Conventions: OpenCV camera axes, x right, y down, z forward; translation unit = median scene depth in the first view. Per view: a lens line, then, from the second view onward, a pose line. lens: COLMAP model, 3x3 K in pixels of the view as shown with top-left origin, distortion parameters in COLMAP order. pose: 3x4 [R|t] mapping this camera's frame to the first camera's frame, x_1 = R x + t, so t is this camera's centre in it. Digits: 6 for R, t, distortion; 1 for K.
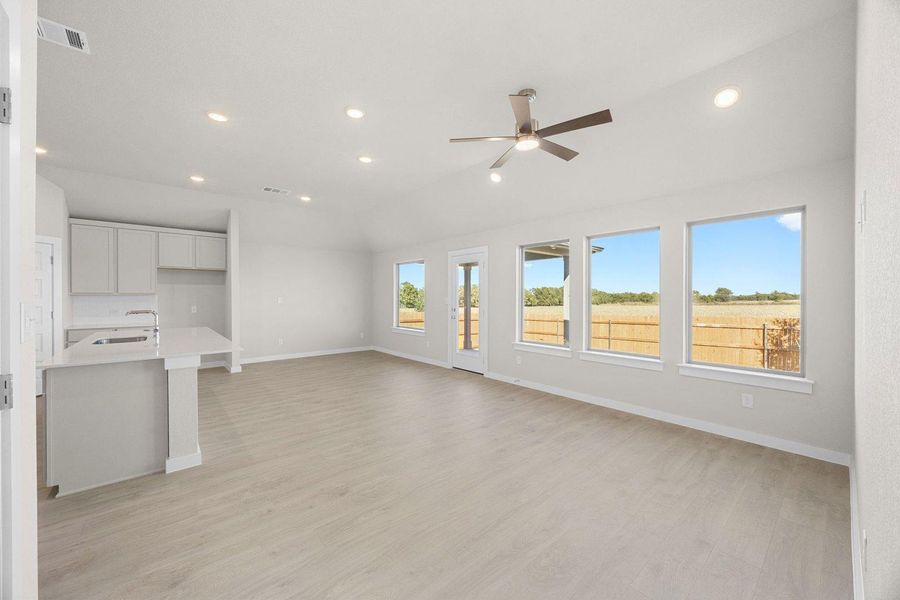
lens RADIAL K [[339.1, 0, 446.7], [0, 339.1, 300.2], [0, 0, 1]] dist [-0.002115, -0.000209]
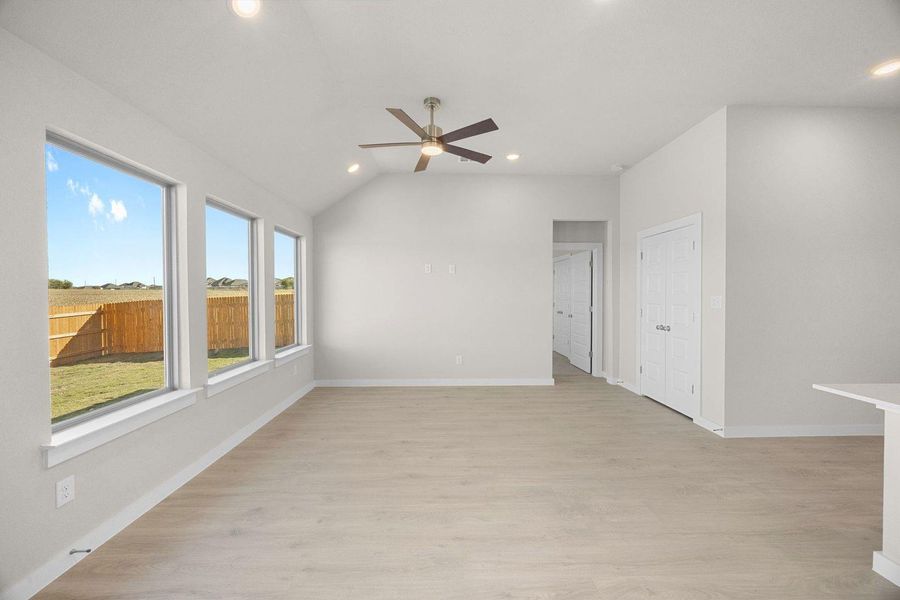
lens RADIAL K [[339.1, 0, 449.5], [0, 339.1, 299.1], [0, 0, 1]] dist [-0.002115, -0.000209]
pose [[-0.783076, -0.009079, 0.621859, -0.233396], [0.005422, 0.999756, 0.021423, -0.007557], [-0.621902, 0.020147, -0.782836, 0.897512]]
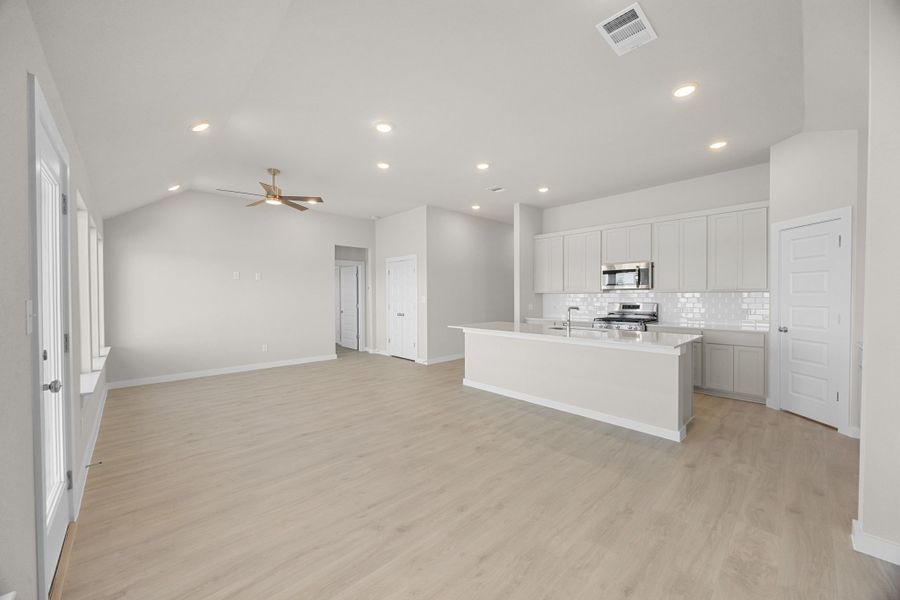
lens RADIAL K [[339.1, 0, 446.3], [0, 339.1, 295.8], [0, 0, 1]] dist [-0.002115, -0.000209]
pose [[-0.998822, 0.003802, -0.048378, -0.252111], [0.003312, 0.999942, 0.010203, -0.012446], [0.048414, 0.010031, -0.998777, 1.327448]]
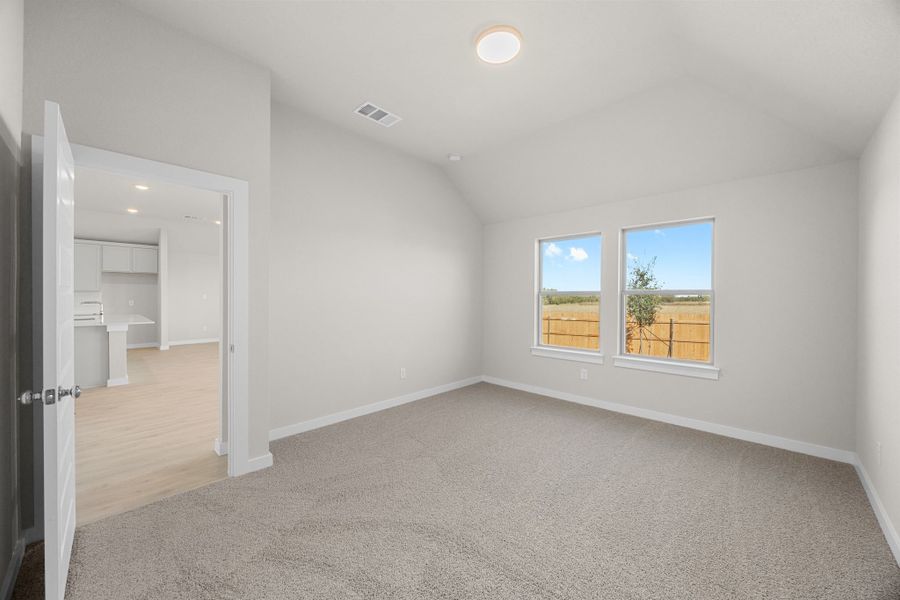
lens RADIAL K [[339.1, 0, 449.5], [0, 339.1, 298.1], [0, 0, 1]] dist [-0.002115, -0.000209]
pose [[0.995307, 0.004479, 0.096666, 0.386613], [-0.004286, 0.999988, -0.002202, 0.005935], [-0.096675, 0.001778, 0.995314, -0.463973]]
